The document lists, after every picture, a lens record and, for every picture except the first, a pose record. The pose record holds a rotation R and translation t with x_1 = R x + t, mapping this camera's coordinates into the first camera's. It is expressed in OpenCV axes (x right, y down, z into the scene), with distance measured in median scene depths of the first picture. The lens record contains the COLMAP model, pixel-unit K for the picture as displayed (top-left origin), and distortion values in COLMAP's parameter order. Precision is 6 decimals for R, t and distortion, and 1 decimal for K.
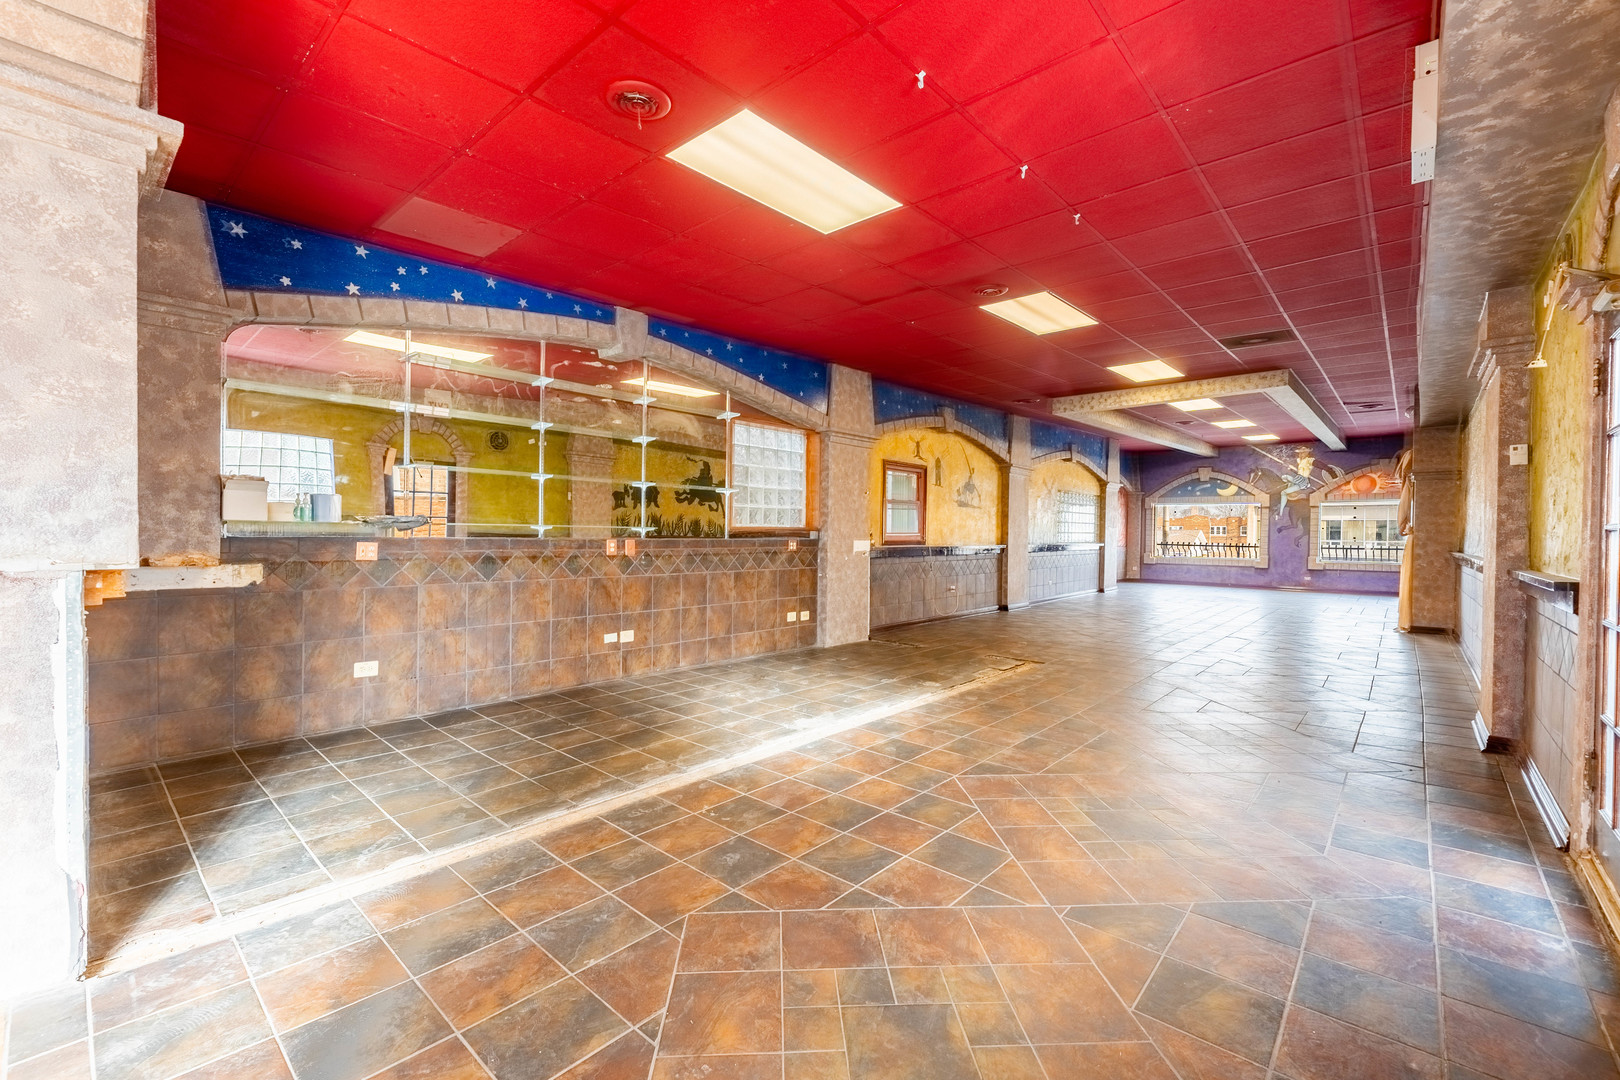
lens RADIAL K [[663.6, 0, 806.6], [0, 663.6, 543.0], [0, 0, 1]] dist [0.000366, 0.000010]
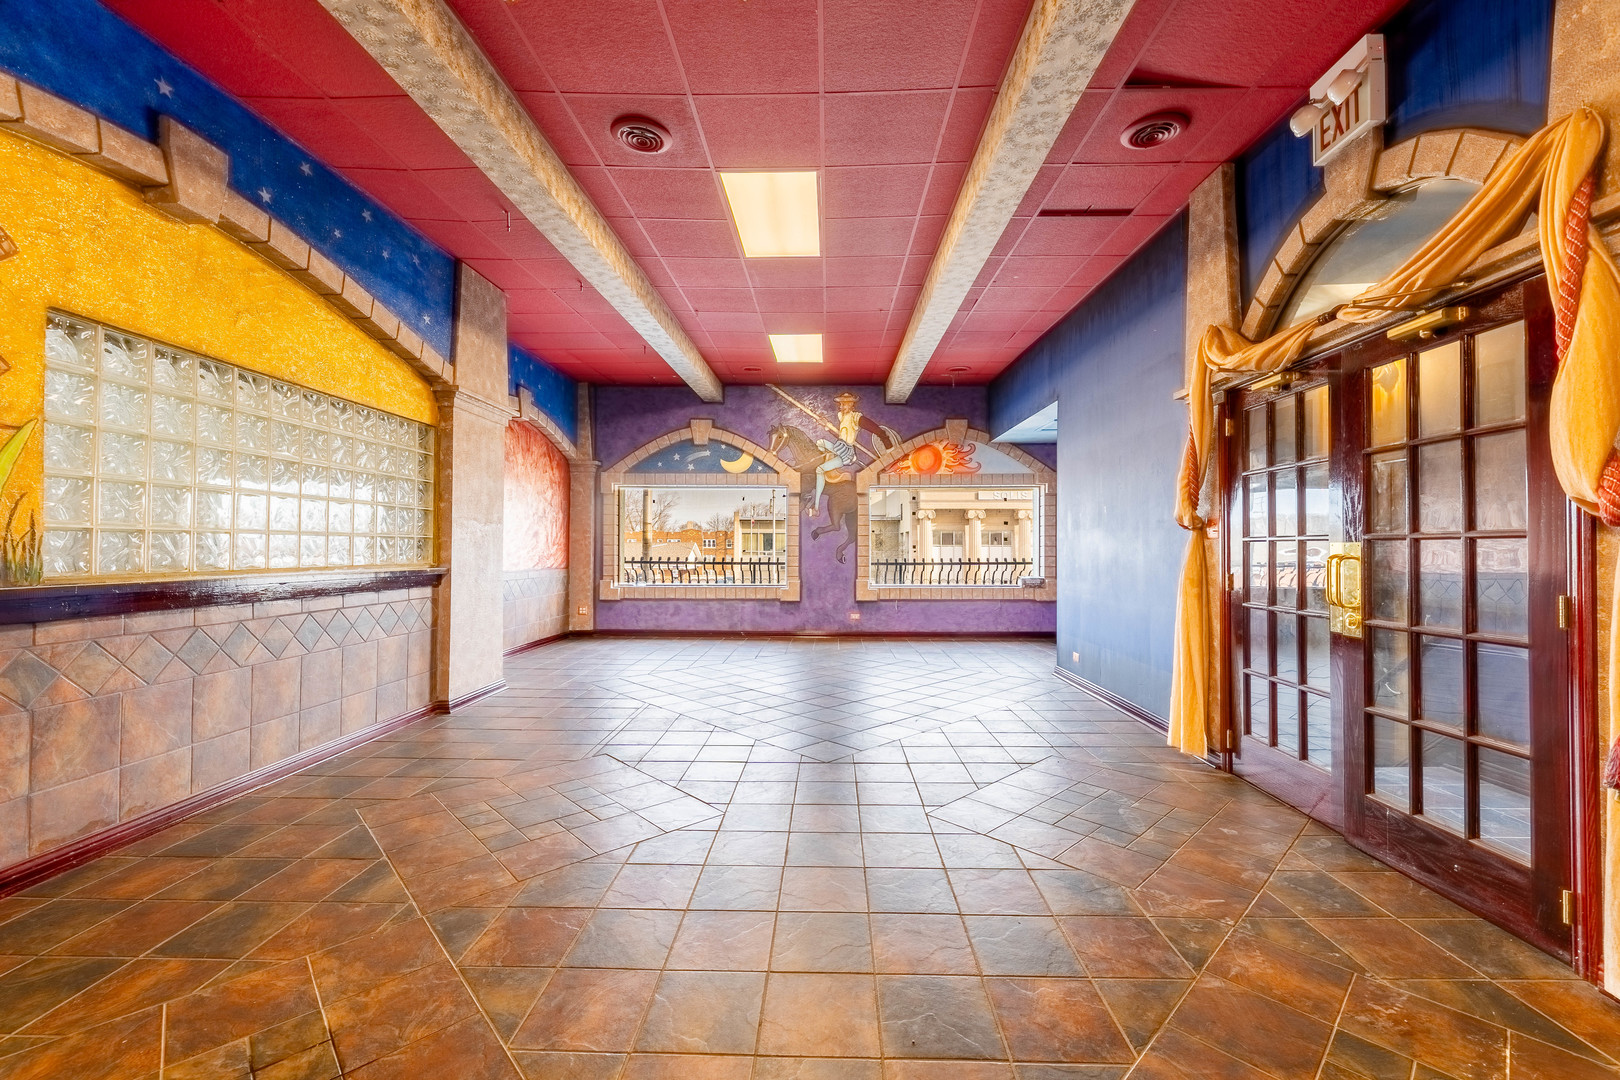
lens RADIAL K [[663.6, 0, 811.2], [0, 663.6, 543.6], [0, 0, 1]] dist [0.000366, 0.000010]
pose [[0.768825, 0.001441, 0.639458, 0.338973], [0.015467, 0.999663, -0.020849, 0.000451], [-0.639273, 0.025920, 0.768543, 0.555389]]
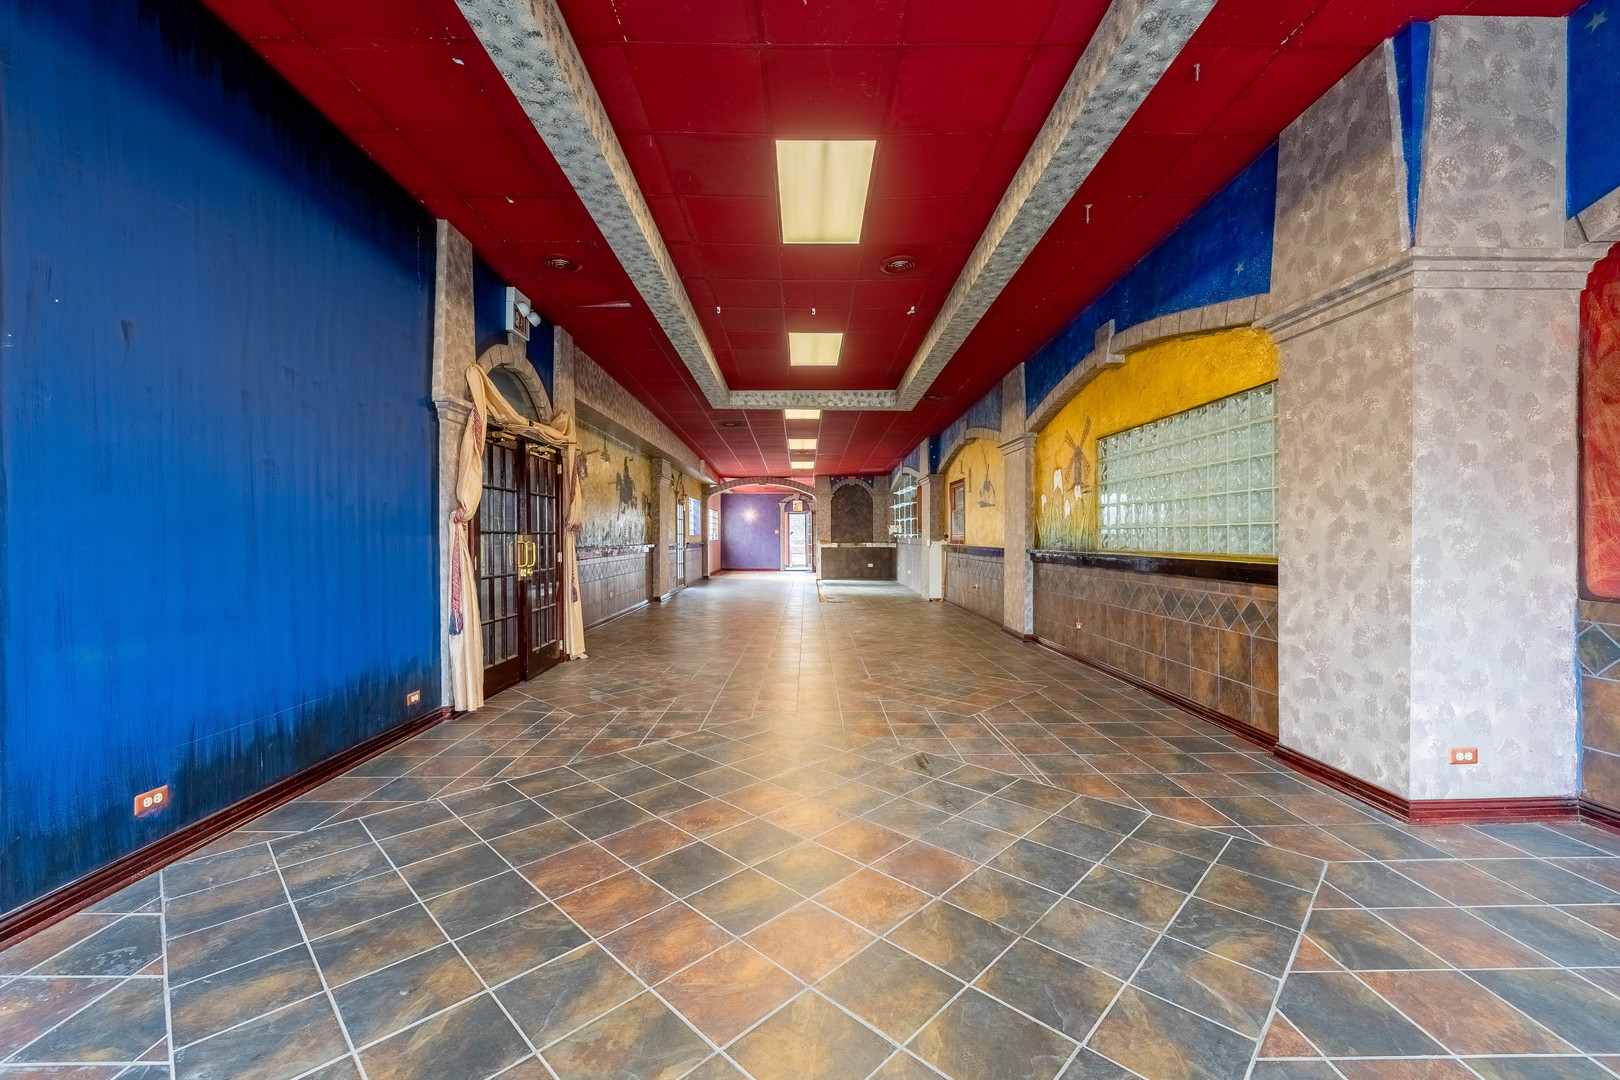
lens RADIAL K [[663.6, 0, 811.1], [0, 663.6, 542.2], [0, 0, 1]] dist [0.000366, 0.000010]
pose [[-0.740114, -0.001900, -0.672479, 0.696372], [-0.015496, 0.999779, 0.014230, -0.004937], [0.672303, 0.020952, -0.739980, 0.980050]]
